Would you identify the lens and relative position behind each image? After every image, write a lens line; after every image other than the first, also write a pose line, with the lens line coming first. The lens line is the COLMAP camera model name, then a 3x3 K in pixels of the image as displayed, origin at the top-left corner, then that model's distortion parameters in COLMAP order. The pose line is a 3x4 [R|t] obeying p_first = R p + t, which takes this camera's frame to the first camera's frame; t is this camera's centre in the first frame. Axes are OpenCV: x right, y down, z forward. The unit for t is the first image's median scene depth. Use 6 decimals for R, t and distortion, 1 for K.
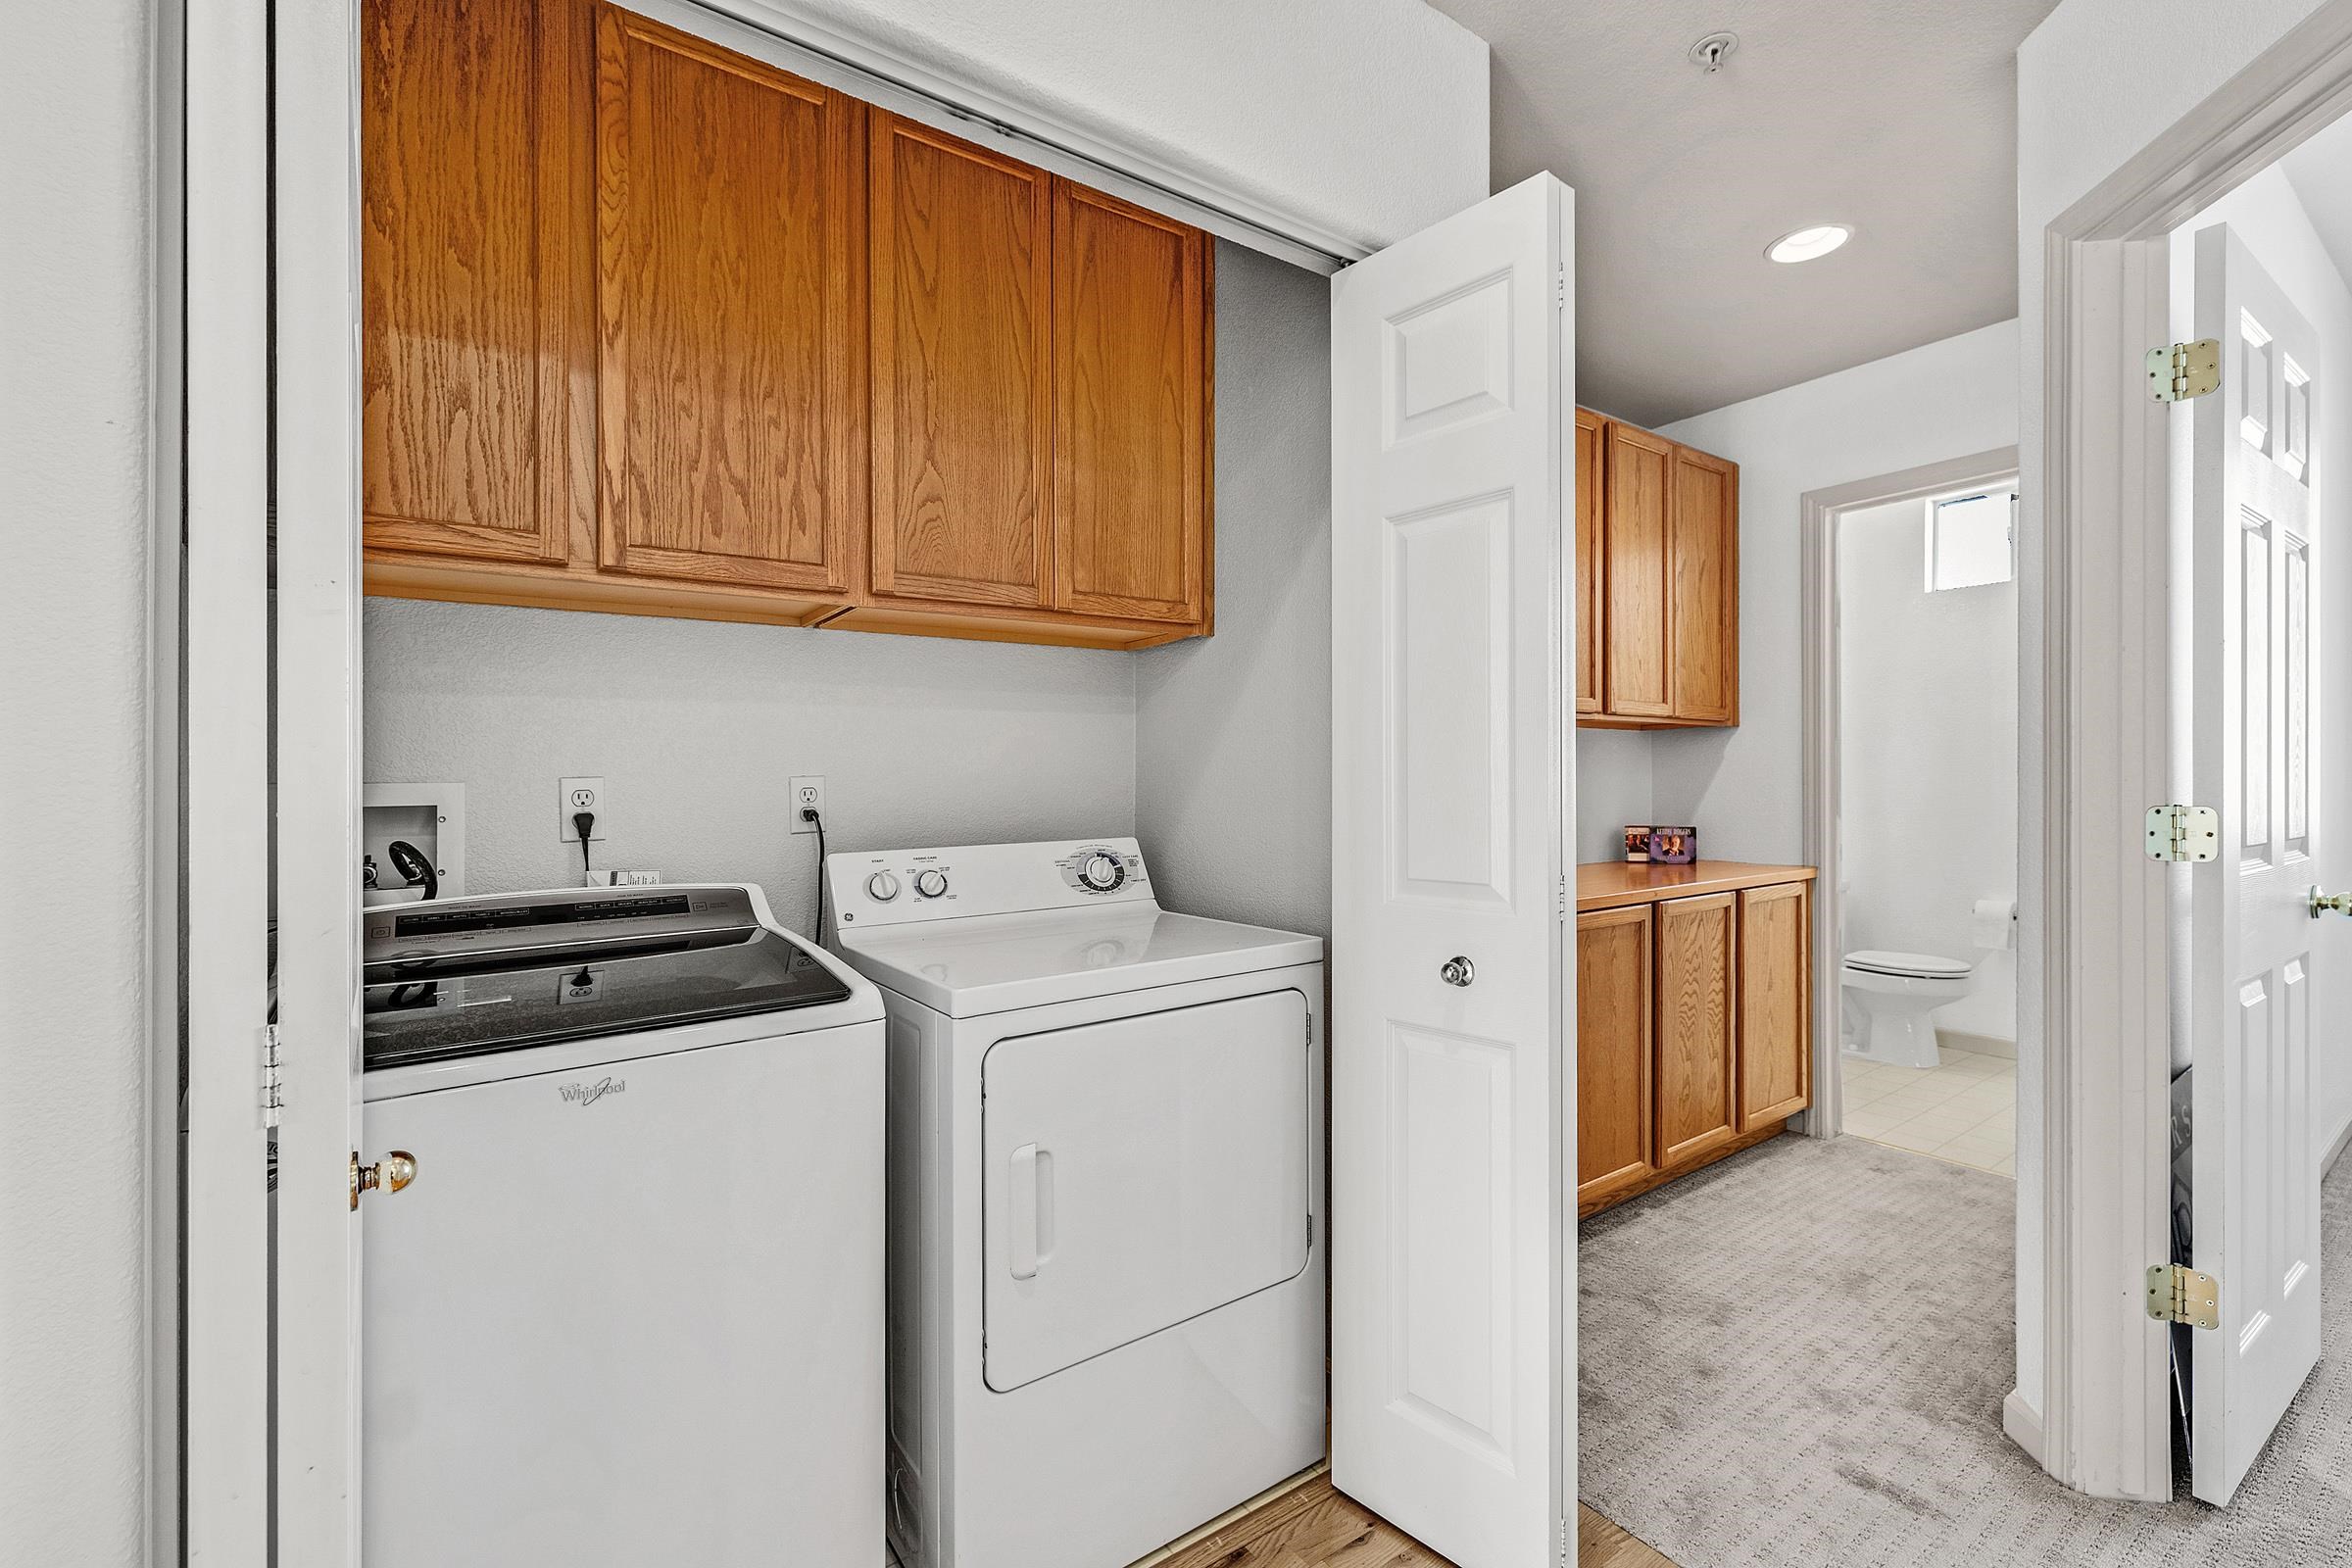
lens RADIAL K [[989.3, 0, 1171.6], [0, 989.3, 790.9], [0, 0, 1]] dist [-0.002408, 0.000451]
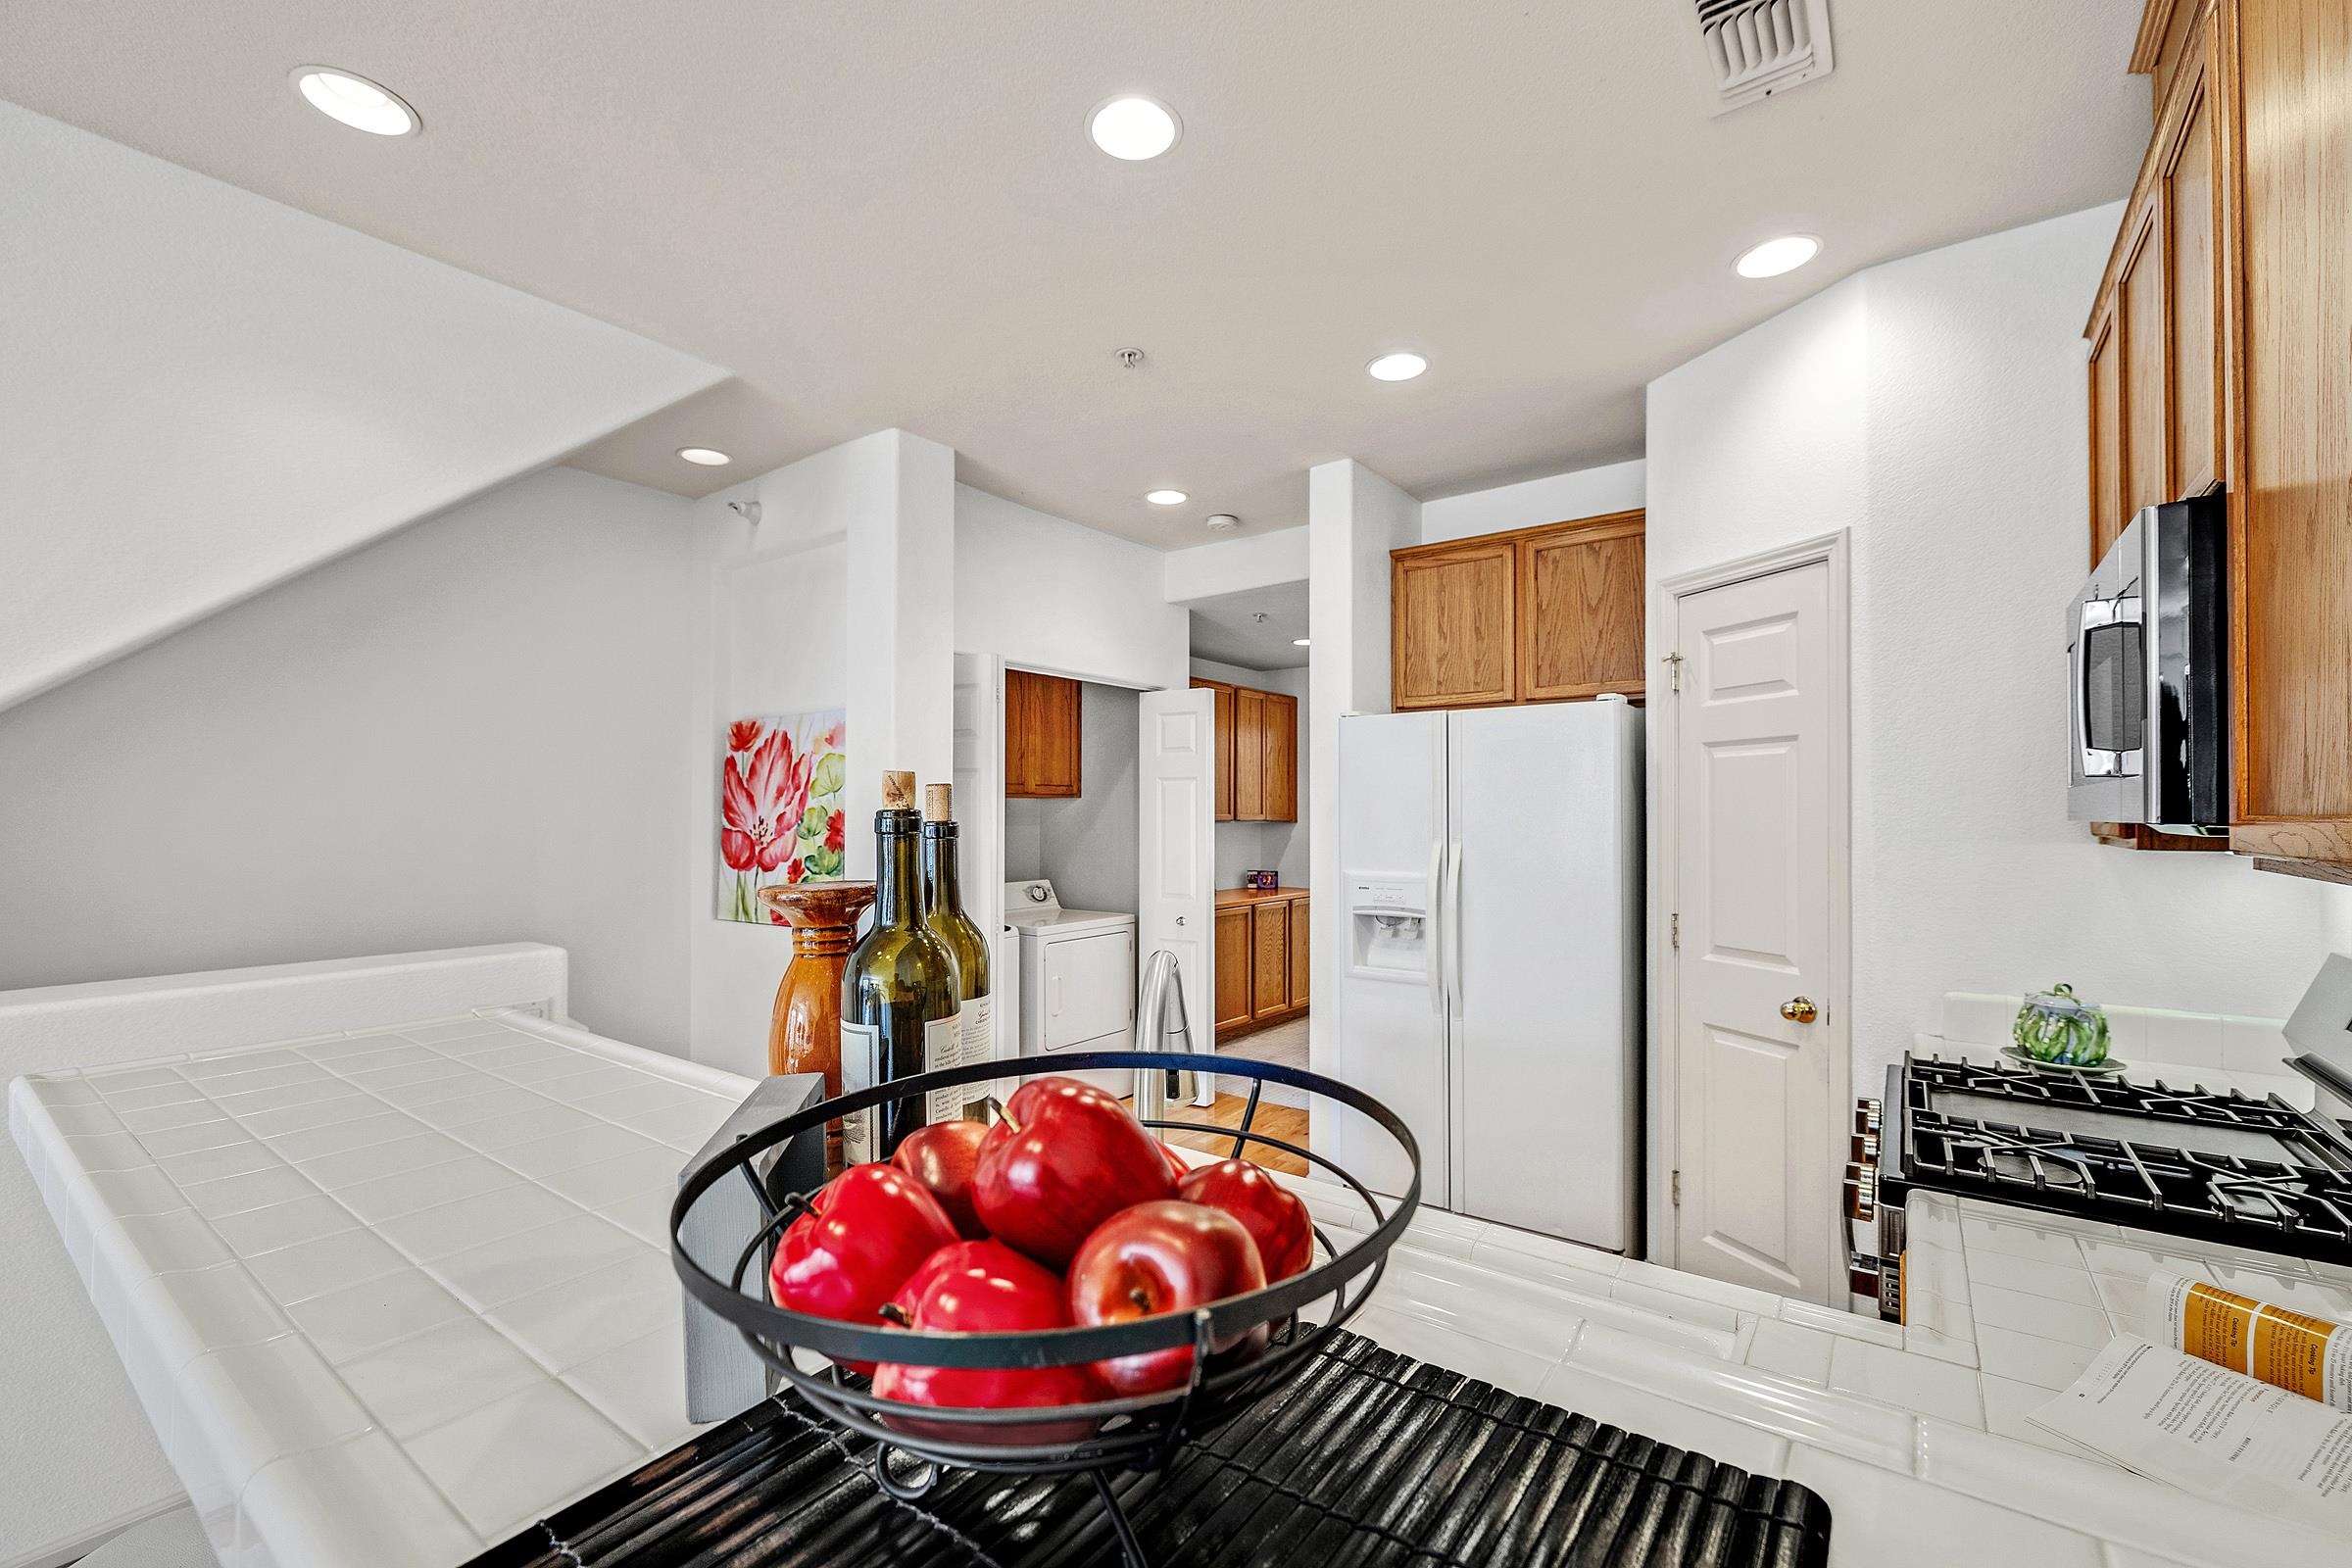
lens RADIAL K [[989.3, 0, 1163.8], [0, 989.3, 814.9], [0, 0, 1]] dist [-0.002408, 0.000451]
pose [[0.953545, 0.007863, 0.301149, -0.500713], [-0.005175, 0.999939, -0.009723, -0.091106], [-0.301207, 0.007713, 0.953527, -1.404142]]
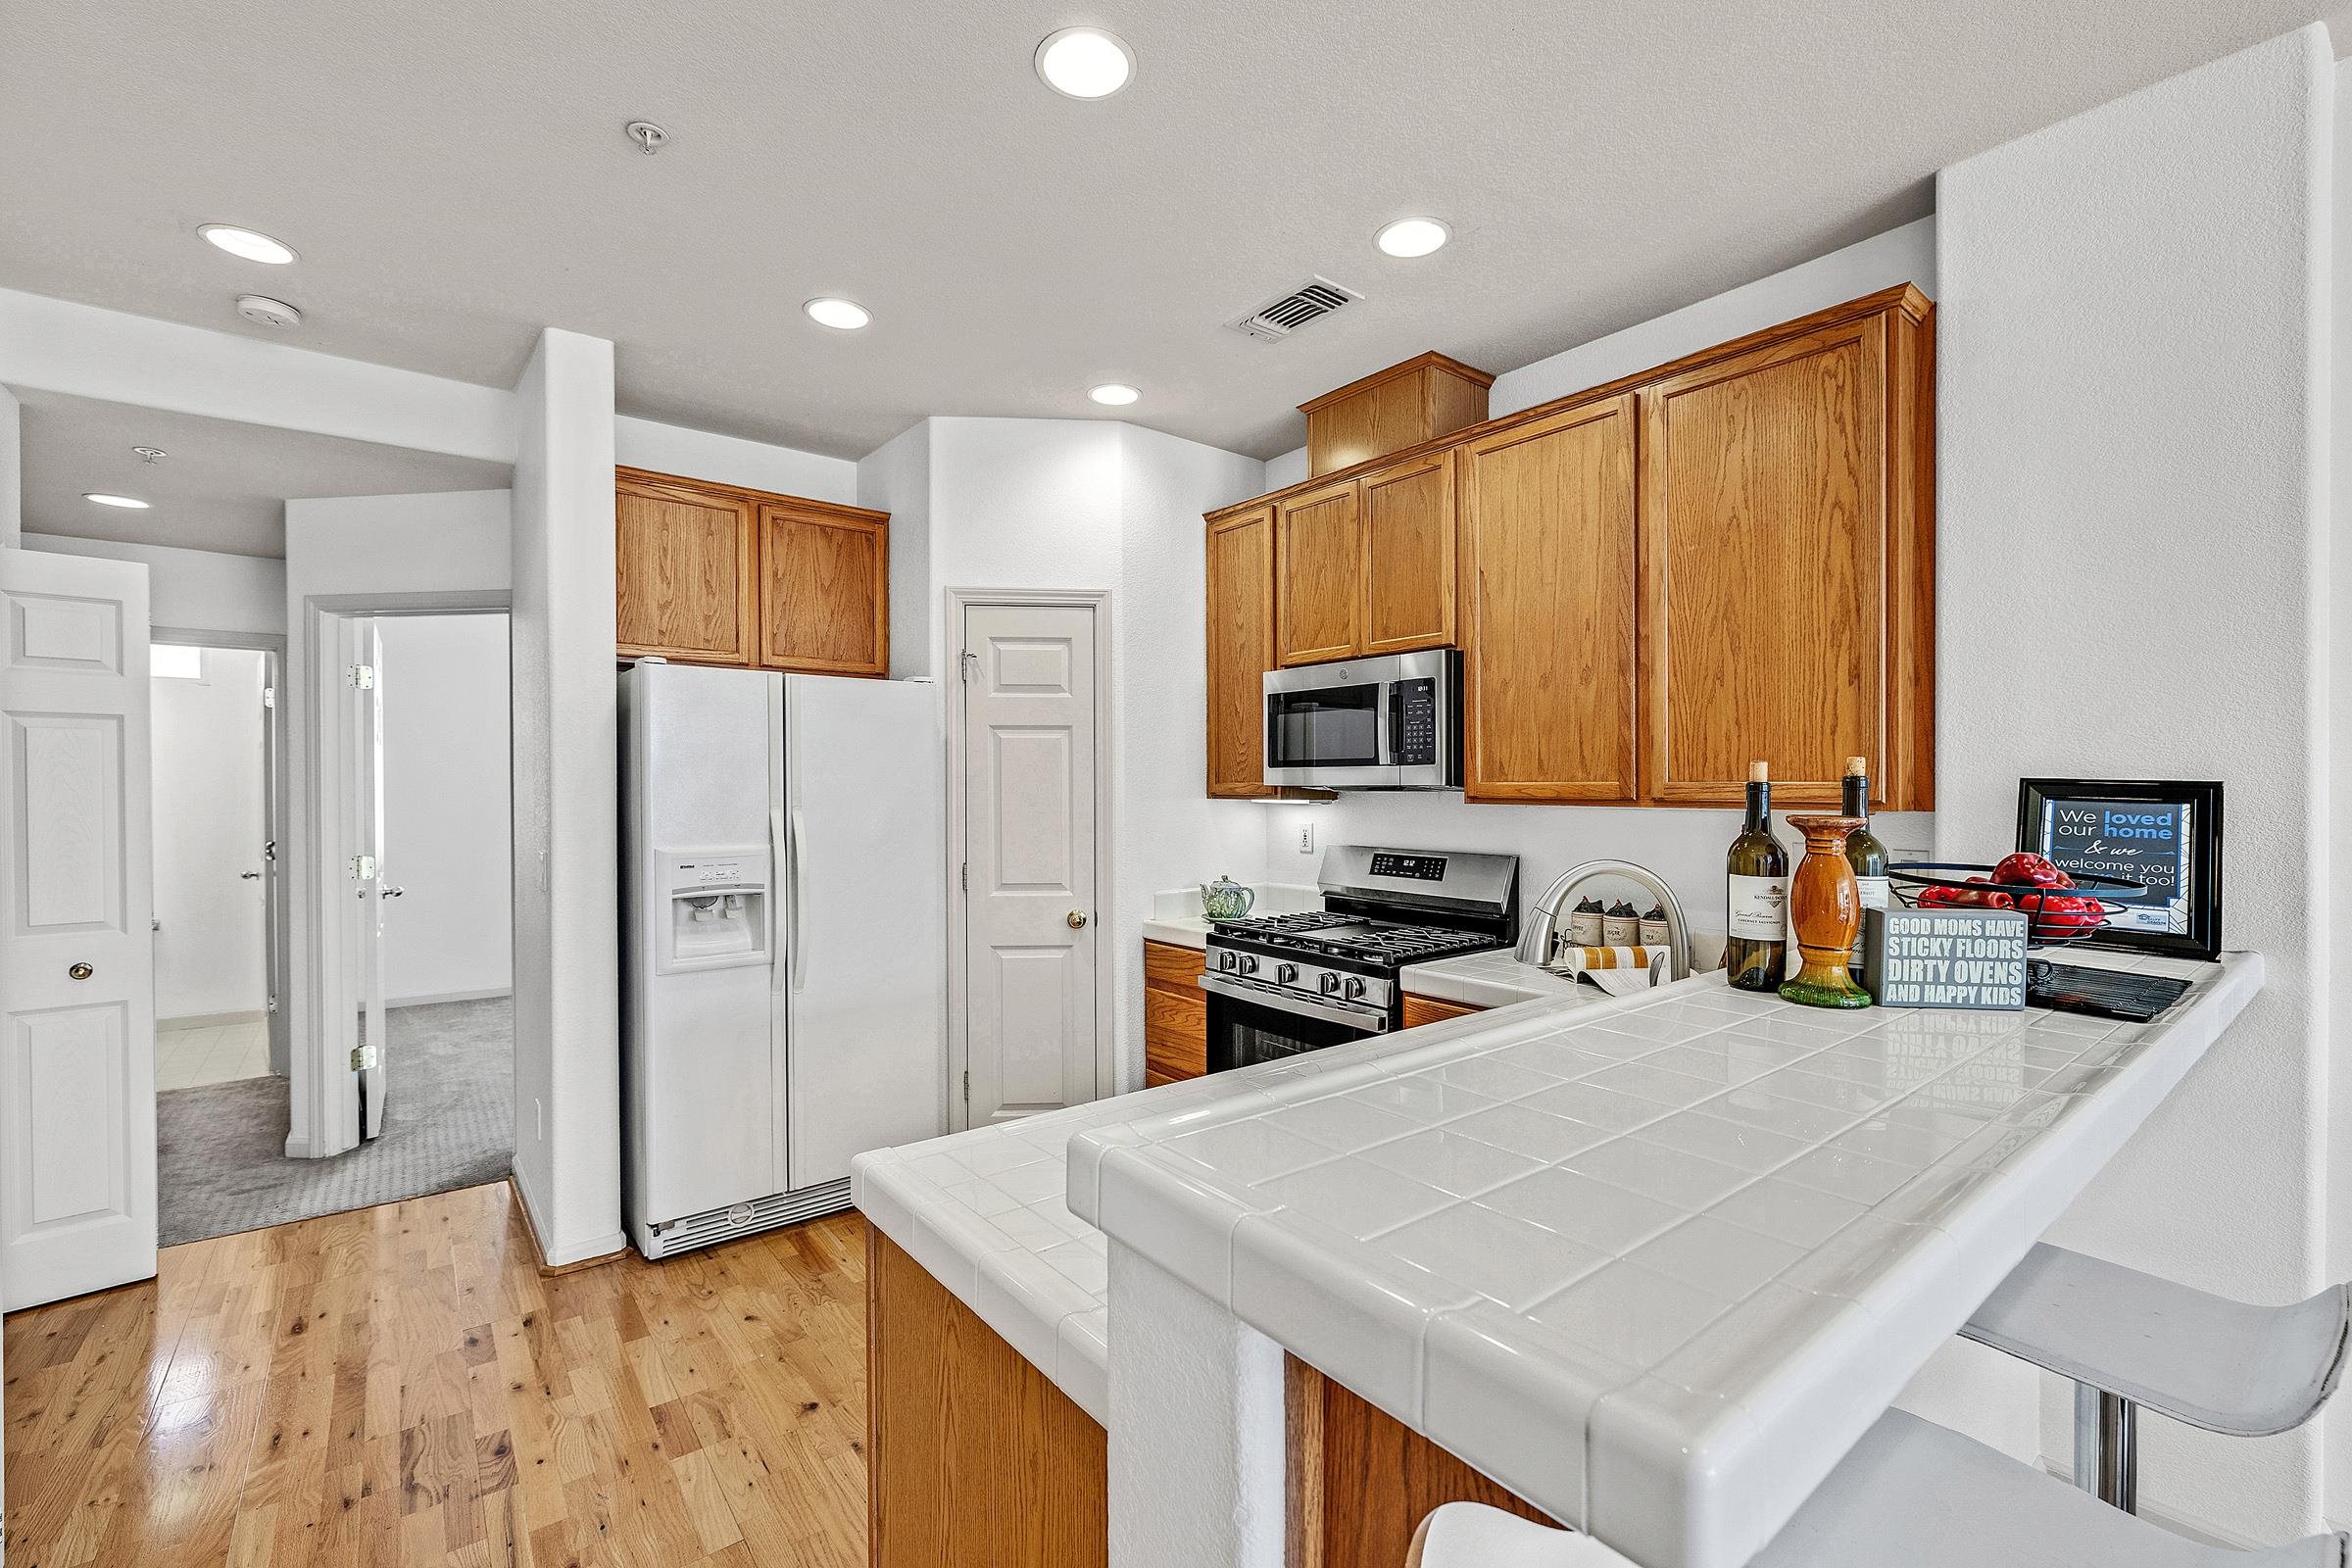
lens RADIAL K [[989.3, 0, 1152.6], [0, 989.3, 800.4], [0, 0, 1]] dist [-0.002408, 0.000451]
pose [[-0.039259, -0.015997, 0.999101, -1.070078], [0.005993, 0.999850, 0.016244, -0.102298], [-0.999211, 0.006625, -0.039158, -0.615455]]
